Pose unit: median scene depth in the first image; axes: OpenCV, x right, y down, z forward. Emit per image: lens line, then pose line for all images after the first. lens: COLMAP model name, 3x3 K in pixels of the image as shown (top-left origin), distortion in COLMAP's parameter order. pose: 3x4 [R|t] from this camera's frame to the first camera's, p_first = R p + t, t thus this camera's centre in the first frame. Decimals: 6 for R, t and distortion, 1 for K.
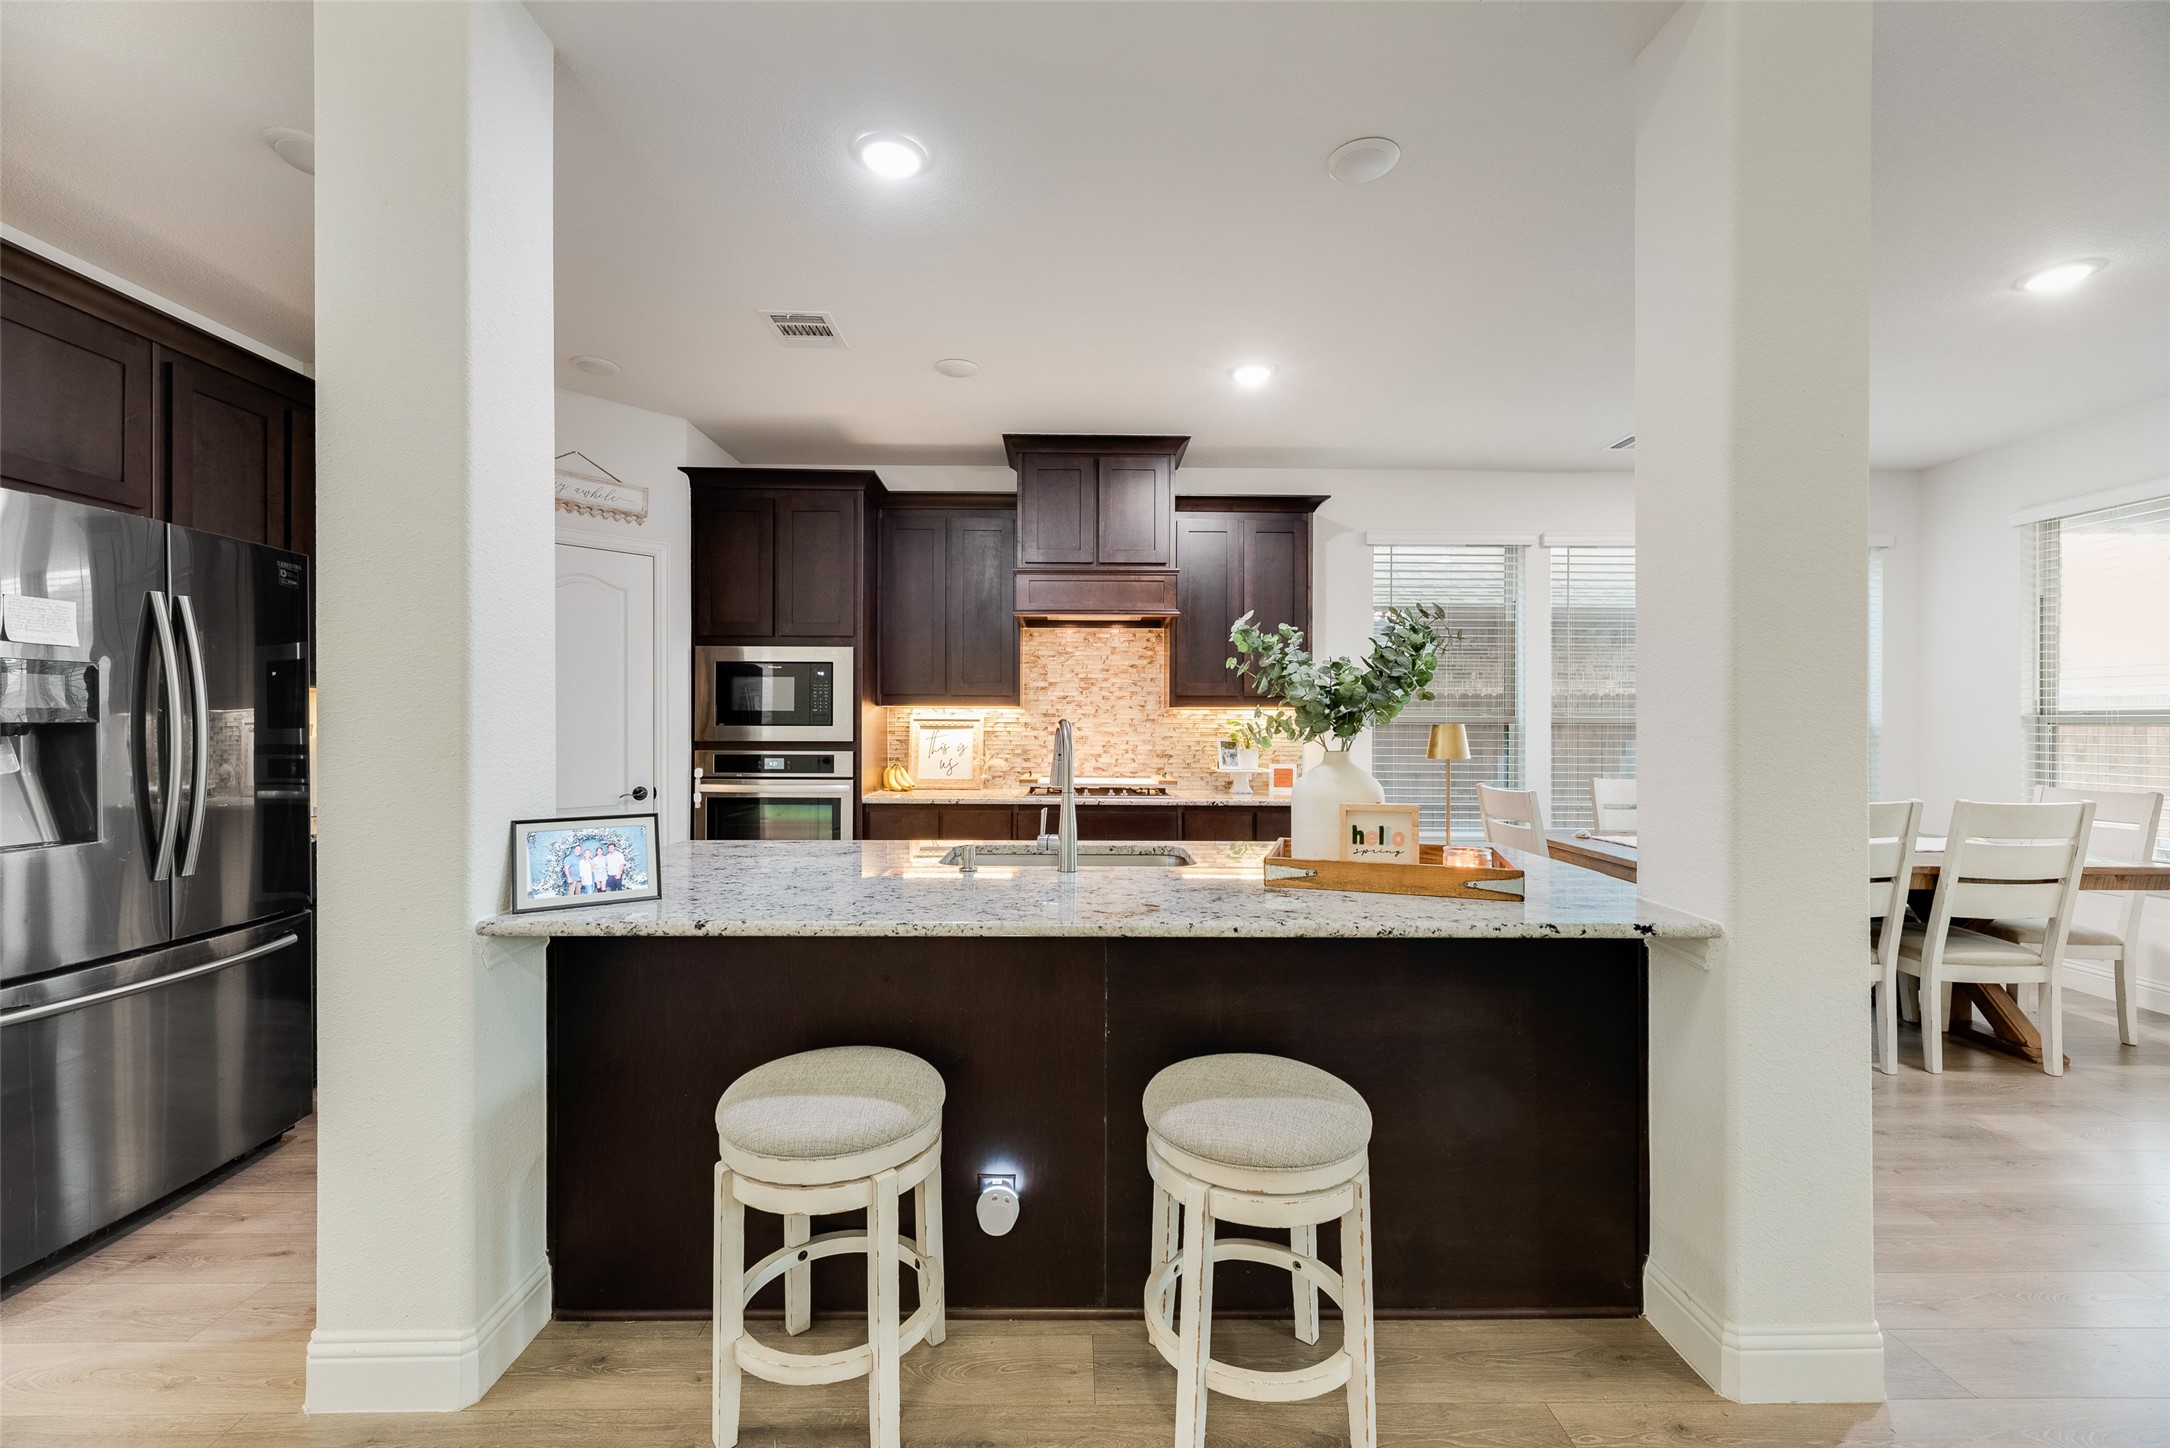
lens RADIAL K [[872.9, 0, 1089.5], [0, 872.9, 734.3], [0, 0, 1]] dist [0.003038, 0.000171]
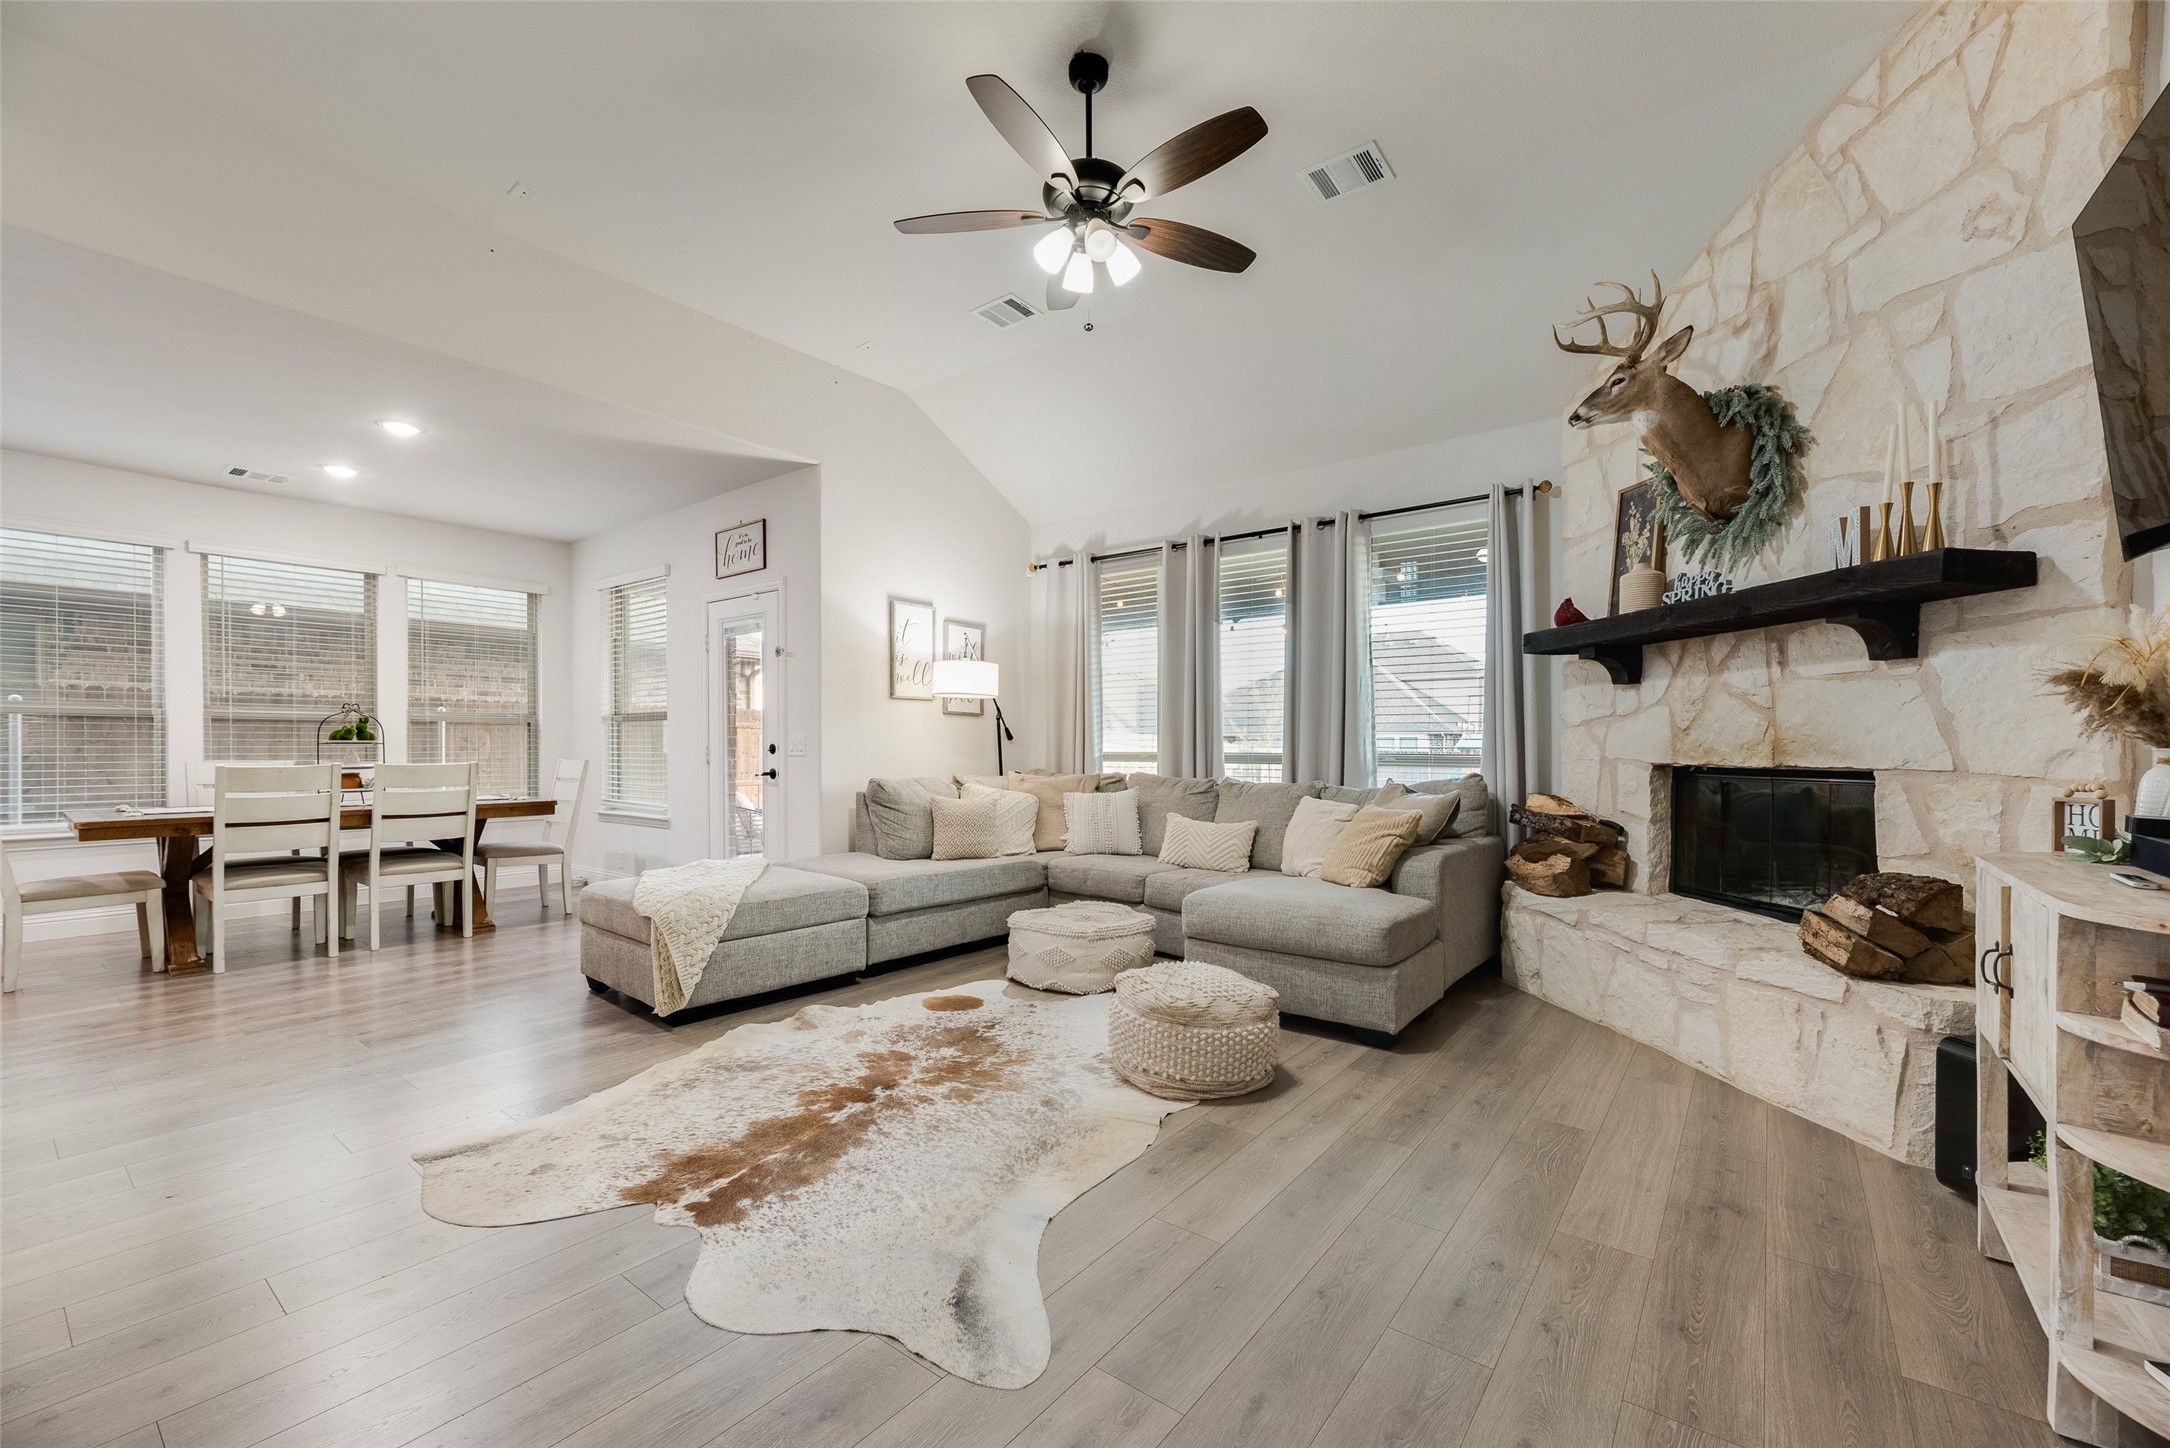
lens RADIAL K [[872.9, 0, 1085.5], [0, 872.9, 745.5], [0, 0, 1]] dist [0.003038, 0.000171]
pose [[0.617422, -0.003440, 0.786624, 0.362882], [0.009682, 0.999948, -0.003227, 0.039636], [-0.786572, 0.009608, 0.617424, -0.559953]]
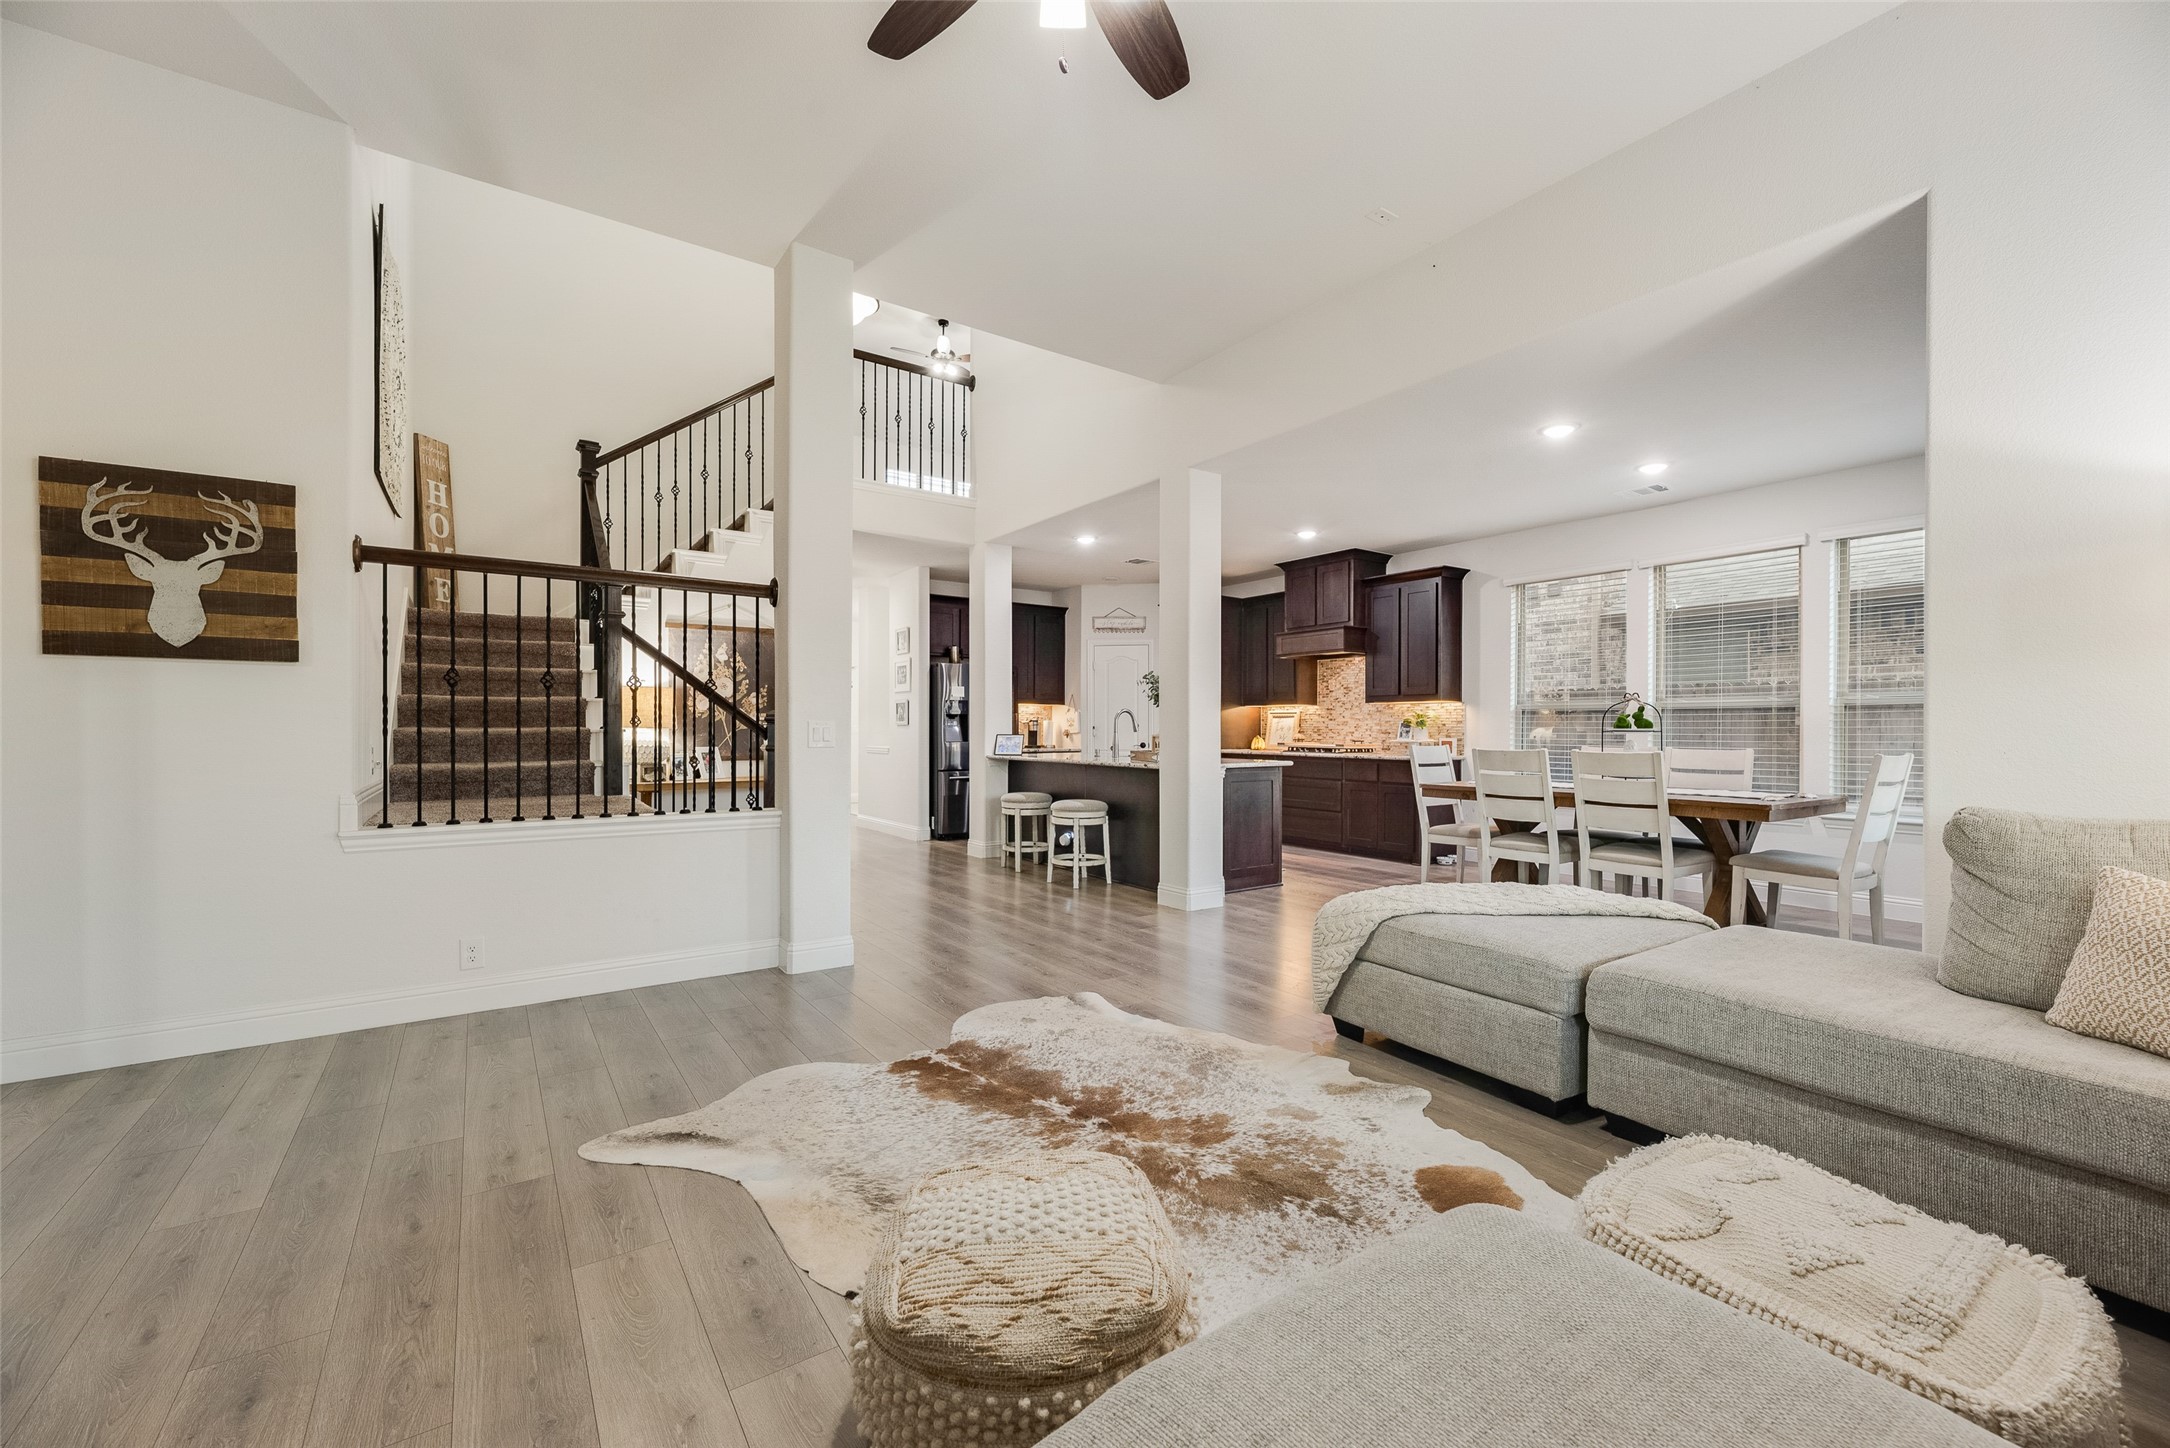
lens RADIAL K [[872.9, 0, 1095.1], [0, 872.9, 728.1], [0, 0, 1]] dist [0.003038, 0.000171]
pose [[0.572121, -0.003475, -0.820162, 1.151798], [-0.008147, 0.999918, -0.009921, 0.037838], [0.820129, 0.012358, 0.572045, -0.393744]]
